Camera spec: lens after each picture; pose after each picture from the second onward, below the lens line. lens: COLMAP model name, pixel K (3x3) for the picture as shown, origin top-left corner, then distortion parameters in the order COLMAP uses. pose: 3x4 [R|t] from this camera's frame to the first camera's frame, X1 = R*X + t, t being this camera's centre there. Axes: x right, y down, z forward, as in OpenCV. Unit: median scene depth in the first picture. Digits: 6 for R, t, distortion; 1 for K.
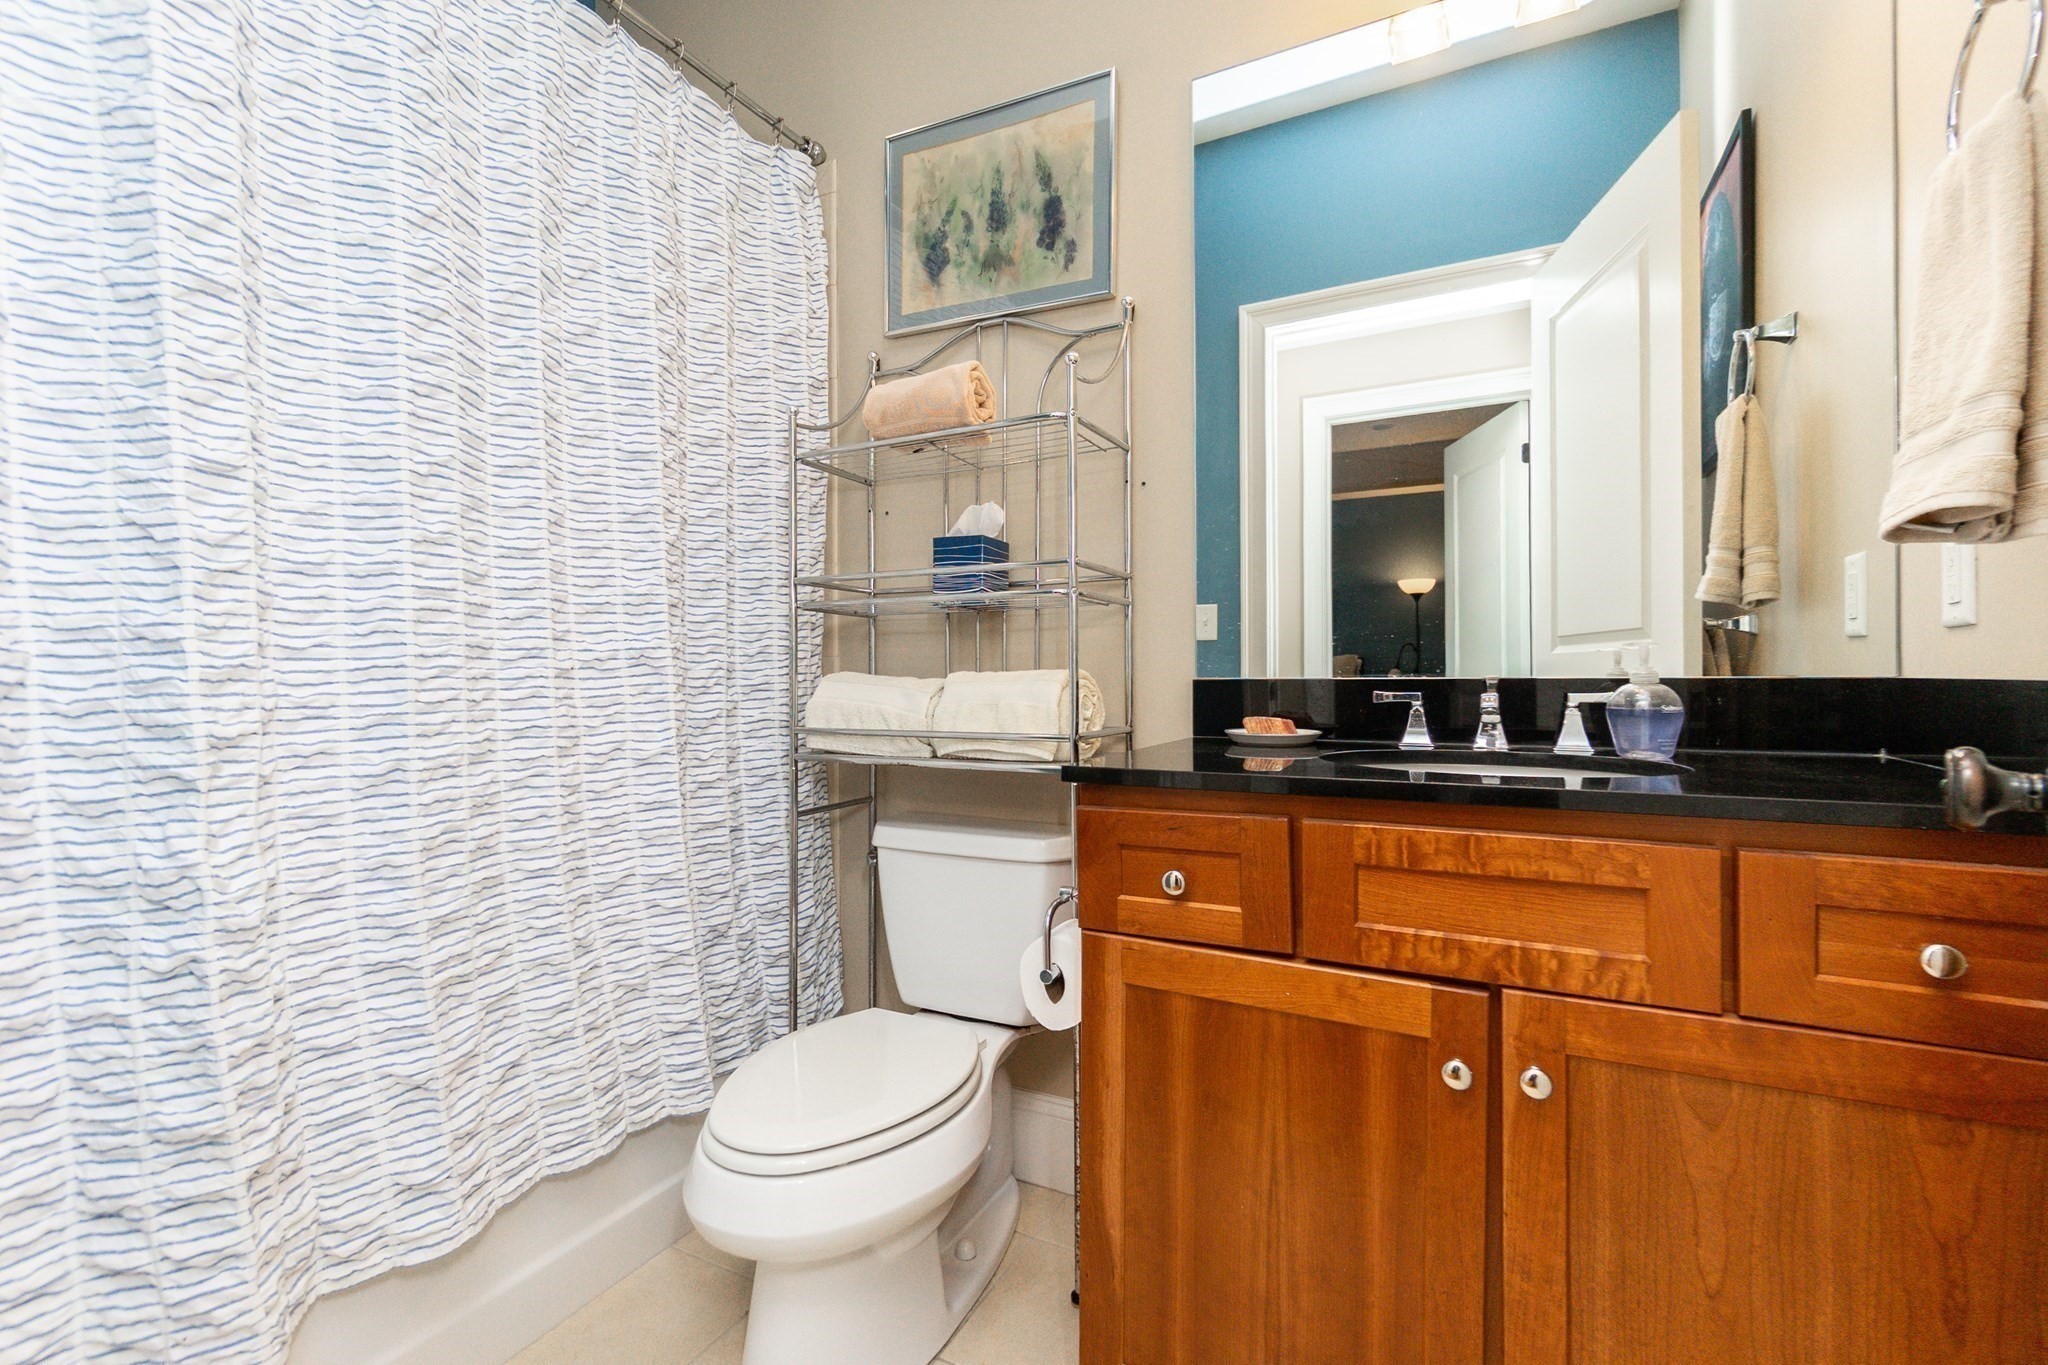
lens RADIAL K [[885.7, 0, 1020.0], [0, 885.7, 678.6], [0, 0, 1]] dist [-0.004512, -0.000014]
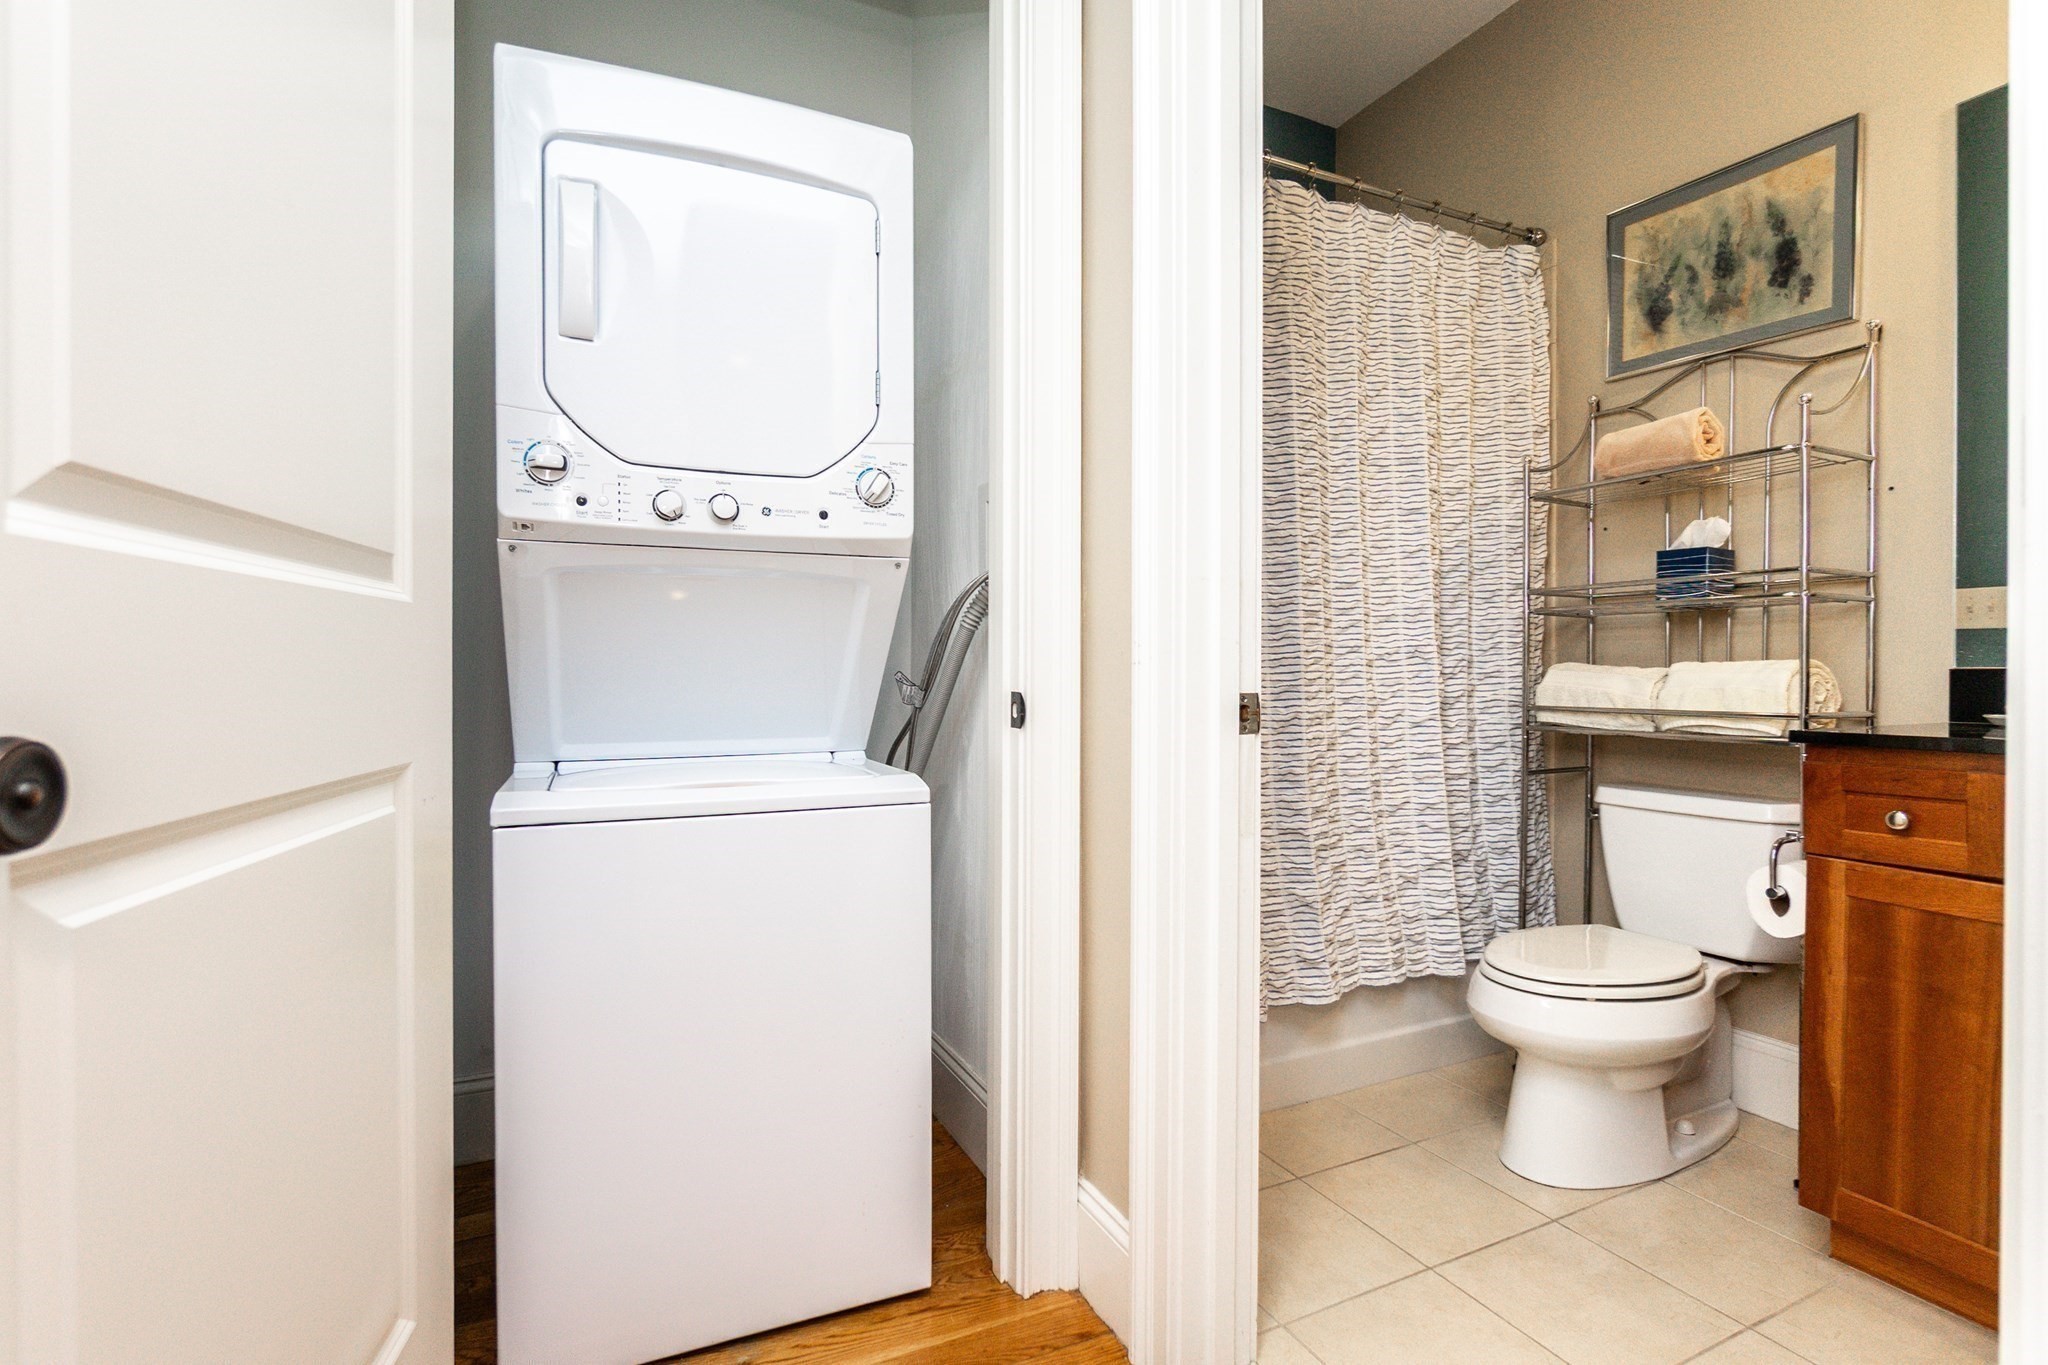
lens RADIAL K [[942.2, 0, 1019.8], [0, 942.2, 680.8], [0, 0, 1]] dist [-0.014468, 0.005855]
pose [[0.798643, 0.010820, -0.601708, -0.021651], [-0.007478, 0.999940, 0.008056, 0.014244], [0.601759, -0.001934, 0.798675, -0.562830]]
